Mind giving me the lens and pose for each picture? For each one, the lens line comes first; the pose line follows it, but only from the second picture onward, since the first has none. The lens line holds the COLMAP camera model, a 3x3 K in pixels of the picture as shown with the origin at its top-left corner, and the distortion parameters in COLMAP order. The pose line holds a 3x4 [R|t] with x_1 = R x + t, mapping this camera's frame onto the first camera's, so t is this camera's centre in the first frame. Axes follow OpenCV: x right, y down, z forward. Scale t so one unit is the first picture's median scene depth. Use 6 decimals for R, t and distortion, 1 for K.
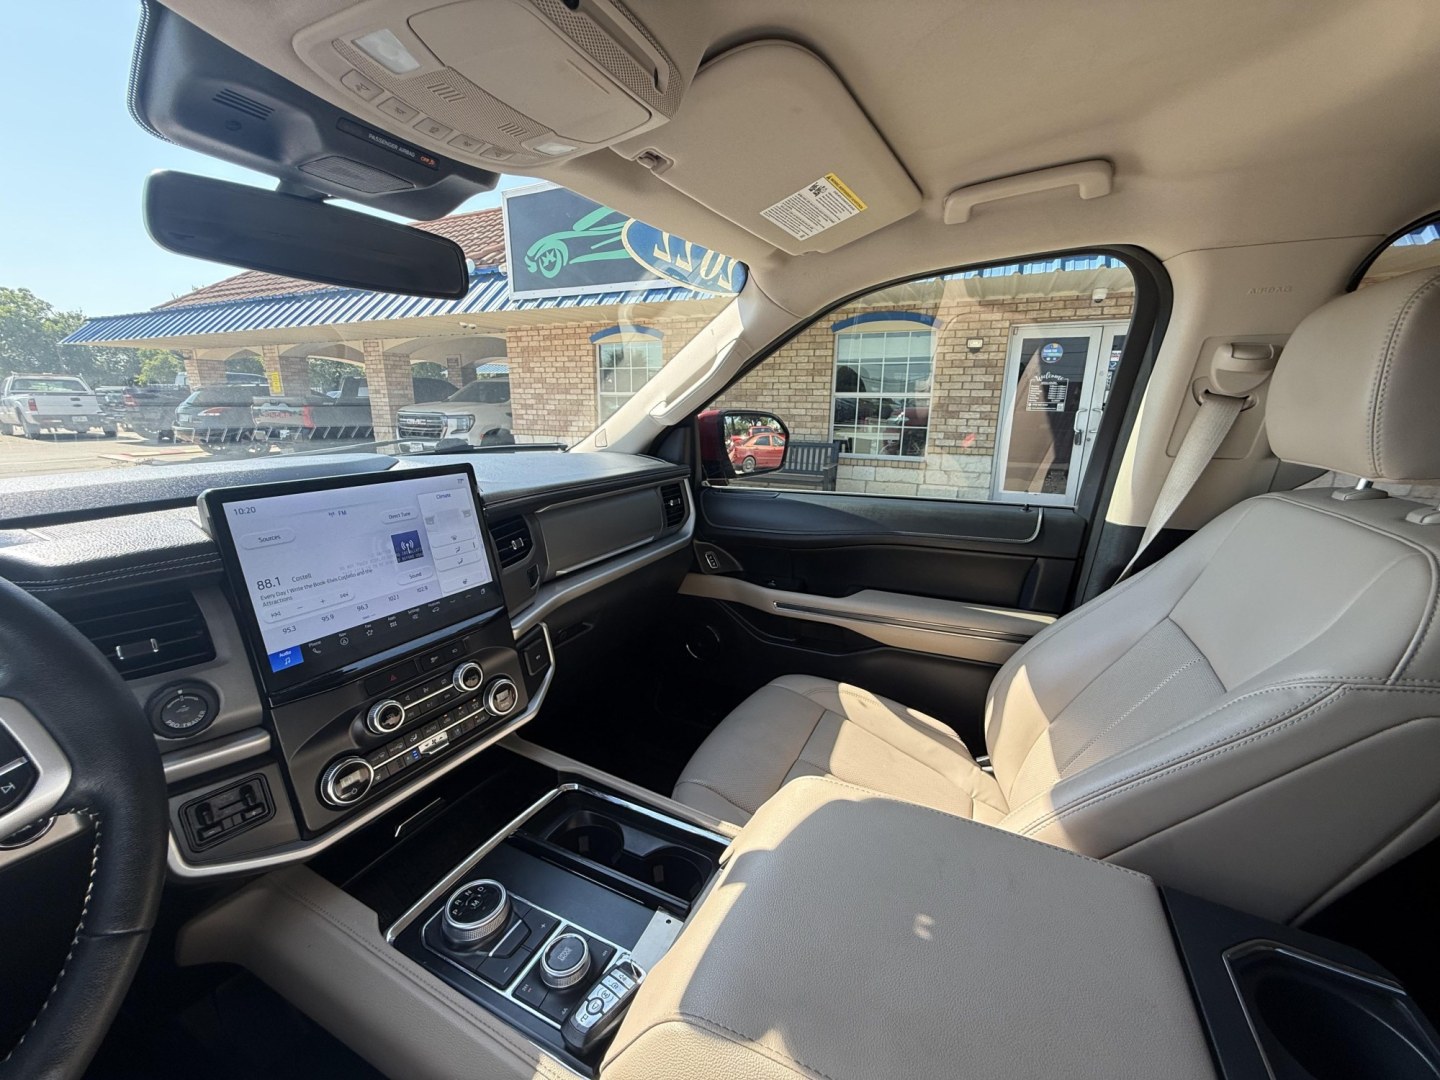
lens RADIAL K [[589.0, 0, 720.0], [0, 589.0, 540.0], [0, 0, 1]] dist [0.000488, -0.000004]
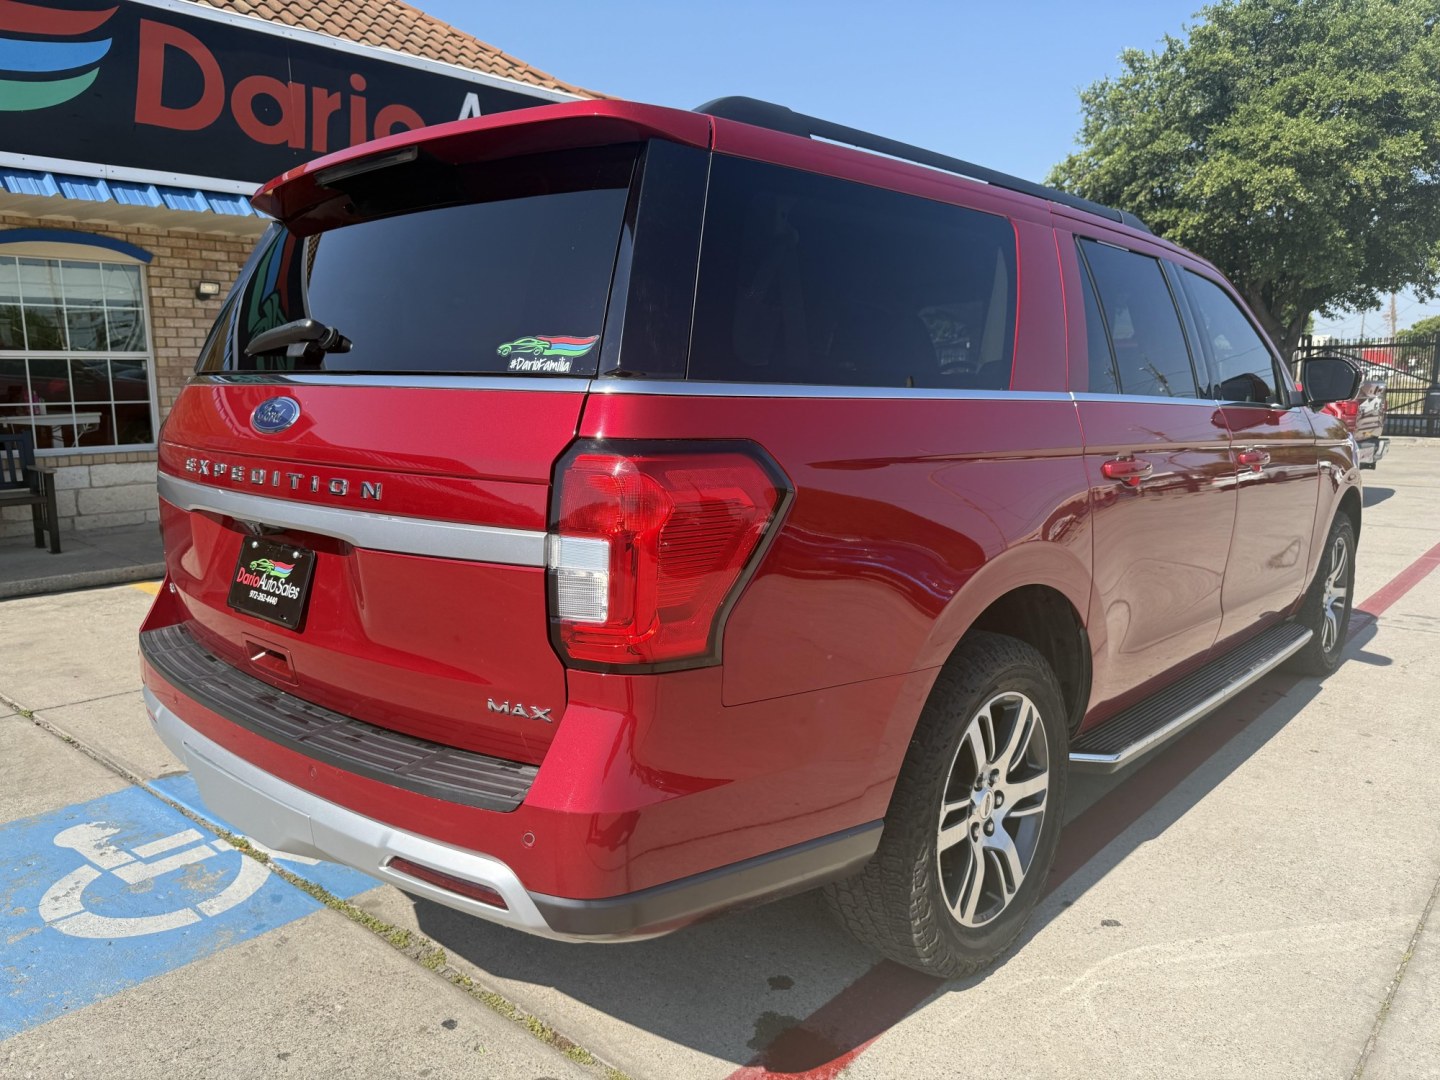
lens RADIAL K [[1058.6, 0, 723.7], [0, 1058.6, 545.2], [0, 0, 1]] dist [0.006419, -0.000077]
pose [[0.251958, -0.166723, 0.953268, -0.607167], [0.229967, 0.967146, 0.108367, -0.006036], [-0.940017, 0.191917, 0.282021, 0.039260]]
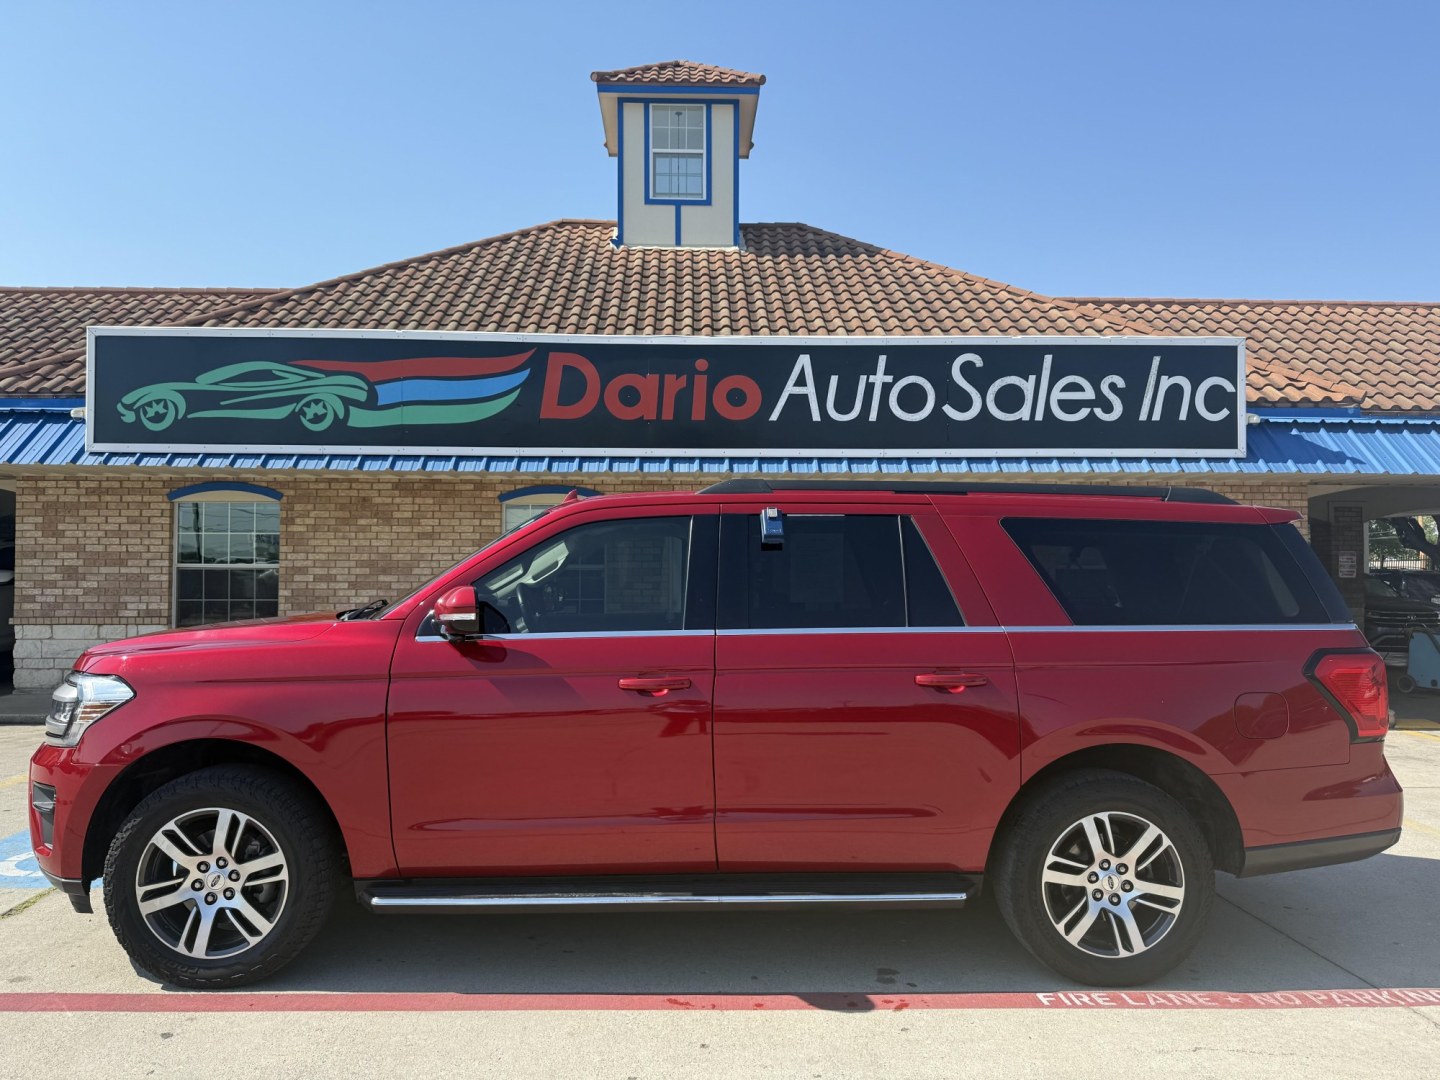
lens RADIAL K [[1047.8, 0, 714.7], [0, 1047.8, 541.9], [0, 0, 1]] dist [0.090180, -0.155398]
pose [[0.881504, 0.003116, 0.472166, -0.266407], [0.114685, 0.968621, -0.220501, 0.106559], [-0.458037, 0.248523, 0.853486, -0.515082]]
